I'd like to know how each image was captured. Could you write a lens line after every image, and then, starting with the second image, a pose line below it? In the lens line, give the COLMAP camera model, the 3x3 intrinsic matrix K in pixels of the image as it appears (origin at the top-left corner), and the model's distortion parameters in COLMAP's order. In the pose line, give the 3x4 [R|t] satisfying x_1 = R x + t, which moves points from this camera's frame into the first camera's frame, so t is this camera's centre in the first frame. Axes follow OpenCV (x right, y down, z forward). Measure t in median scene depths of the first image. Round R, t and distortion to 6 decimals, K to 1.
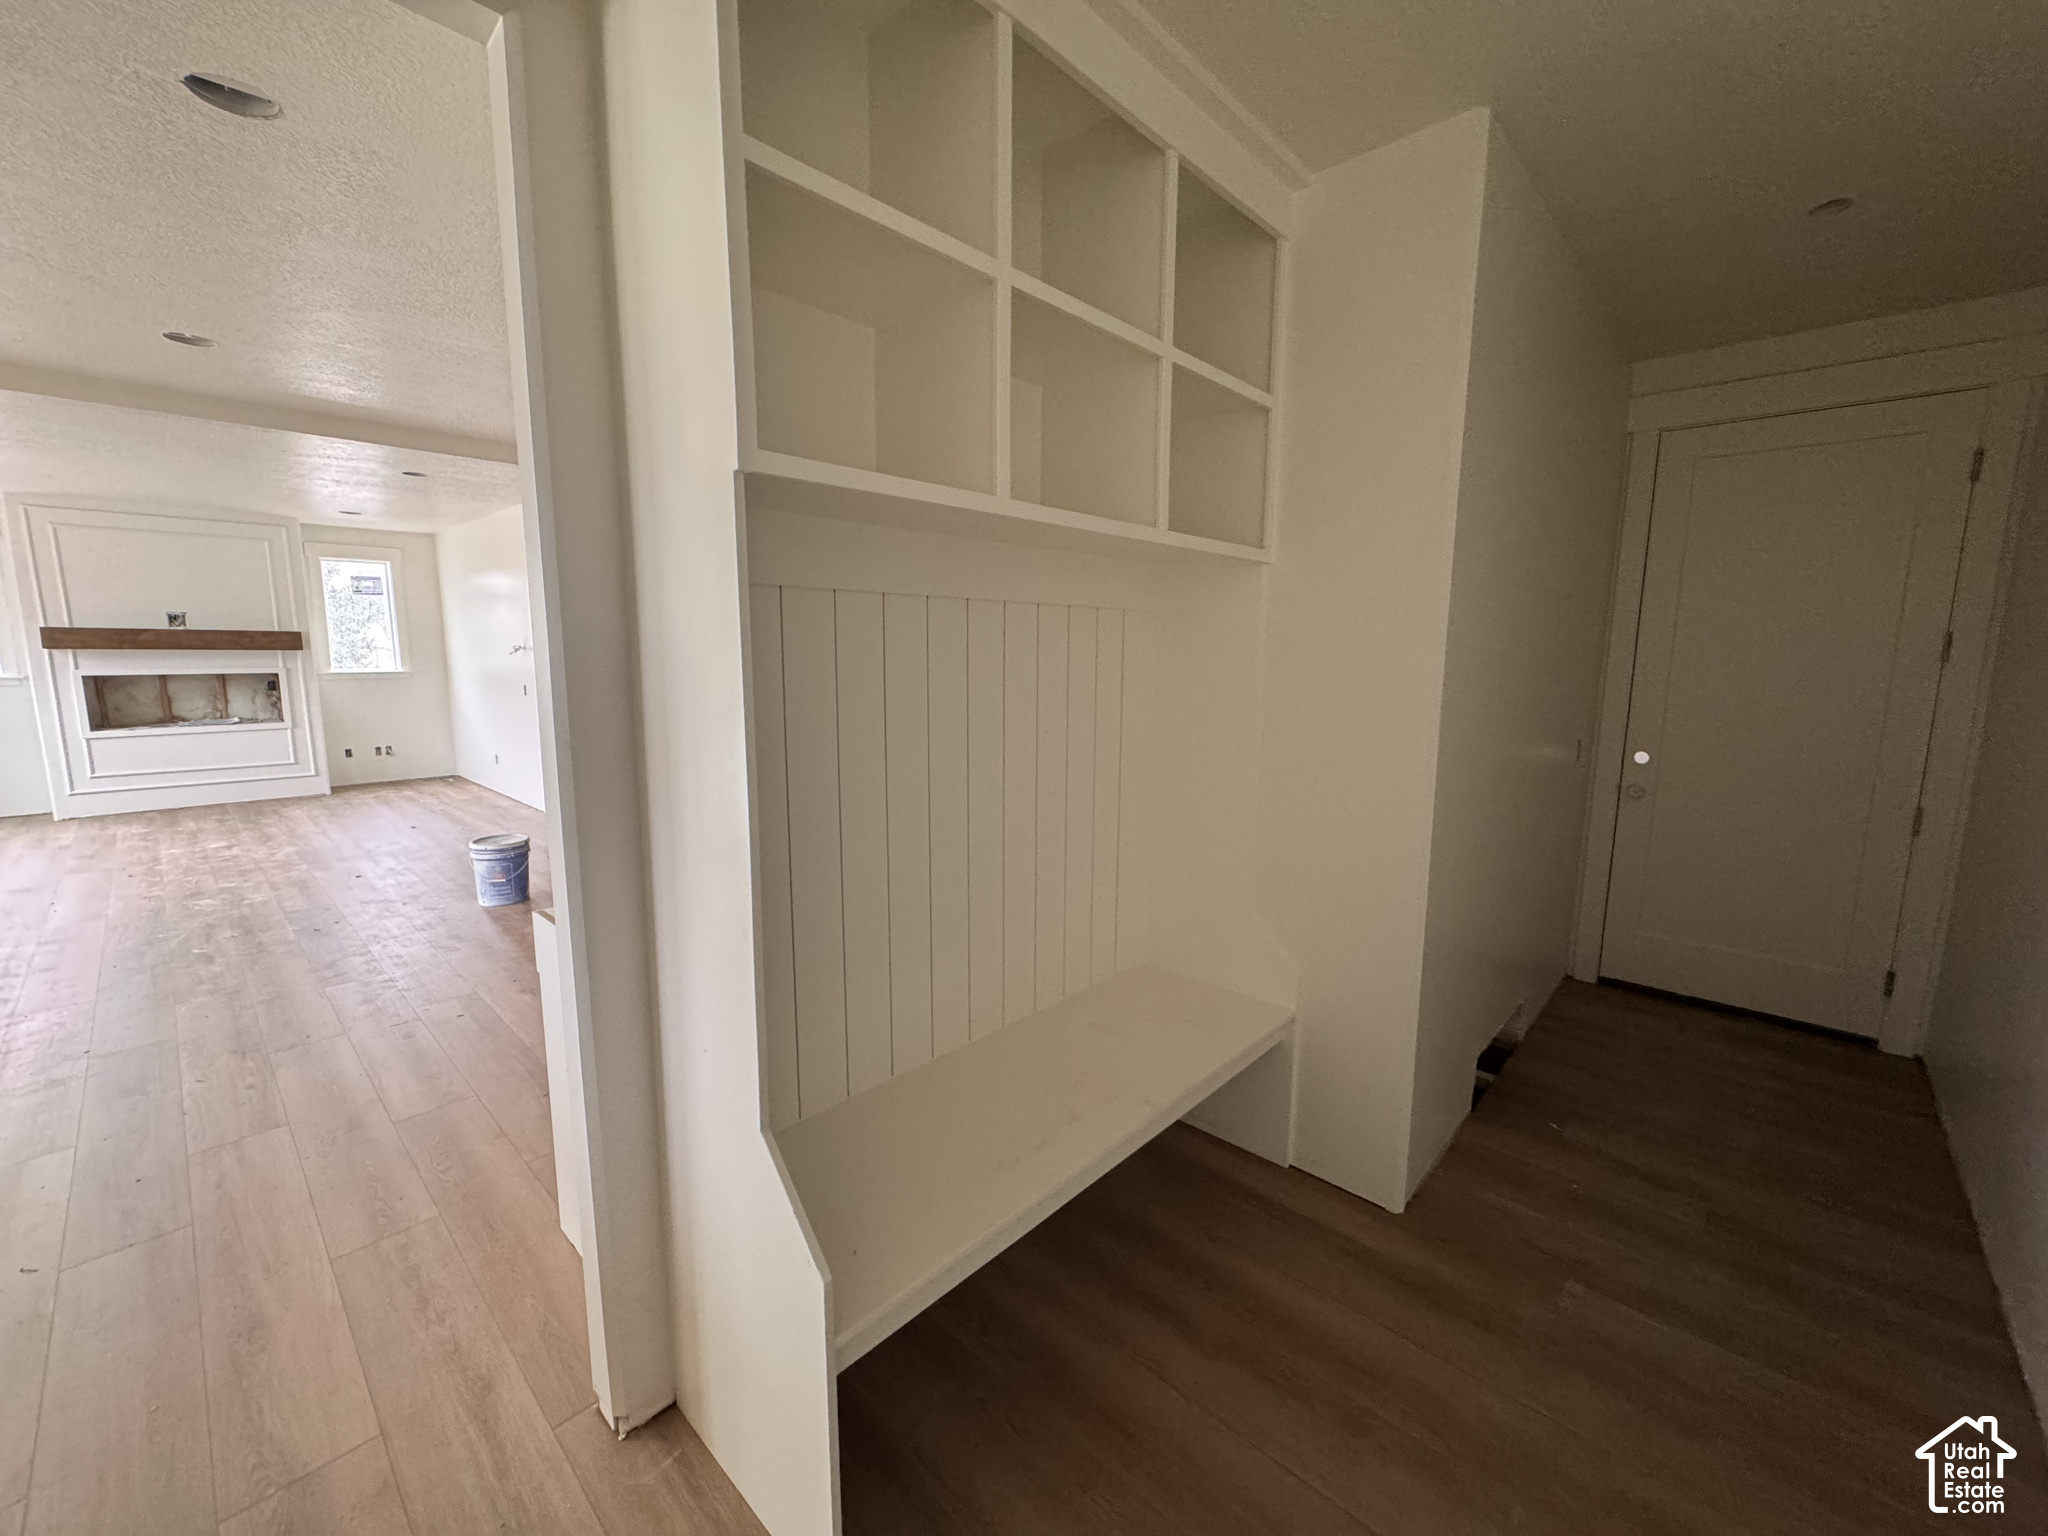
lens RADIAL K [[814.7, 0, 1024.0], [0, 814.7, 768.0], [0, 0, 1]] dist [-0.000365, 0.000247]
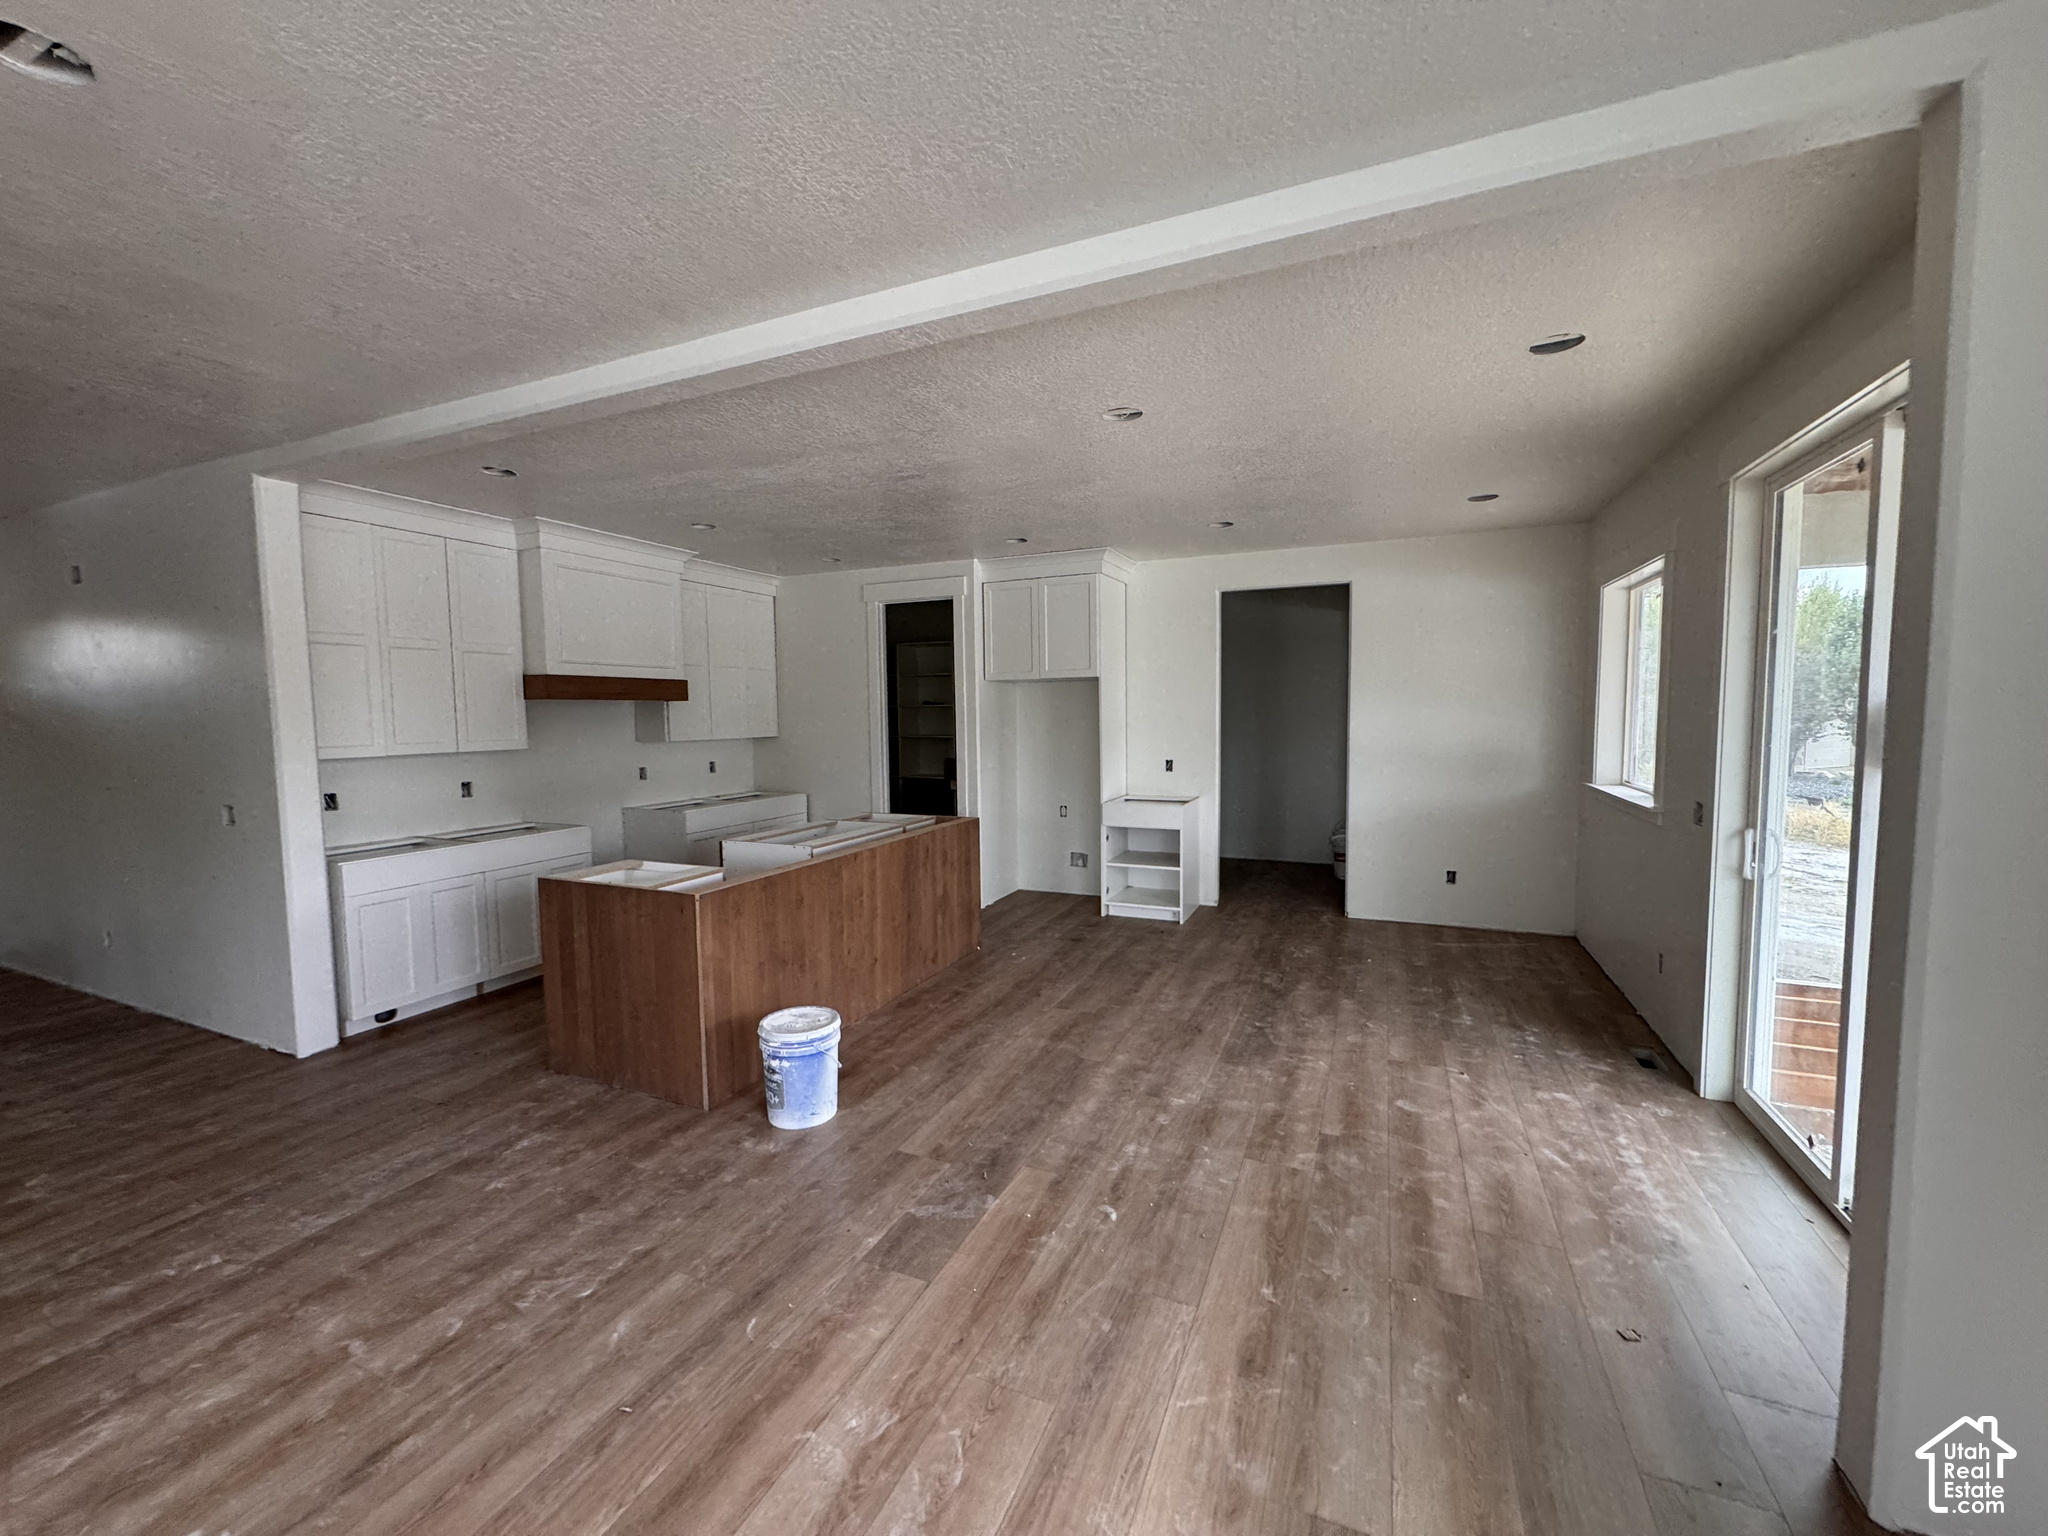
lens RADIAL K [[814.7, 0, 1024.0], [0, 814.7, 768.0], [0, 0, 1]] dist [-0.000365, 0.000247]
pose [[-0.332257, -0.069502, 0.940625, -1.690181], [0.145831, 0.981503, 0.124034, -0.205846], [-0.931847, 0.178383, -0.315976, 1.310409]]
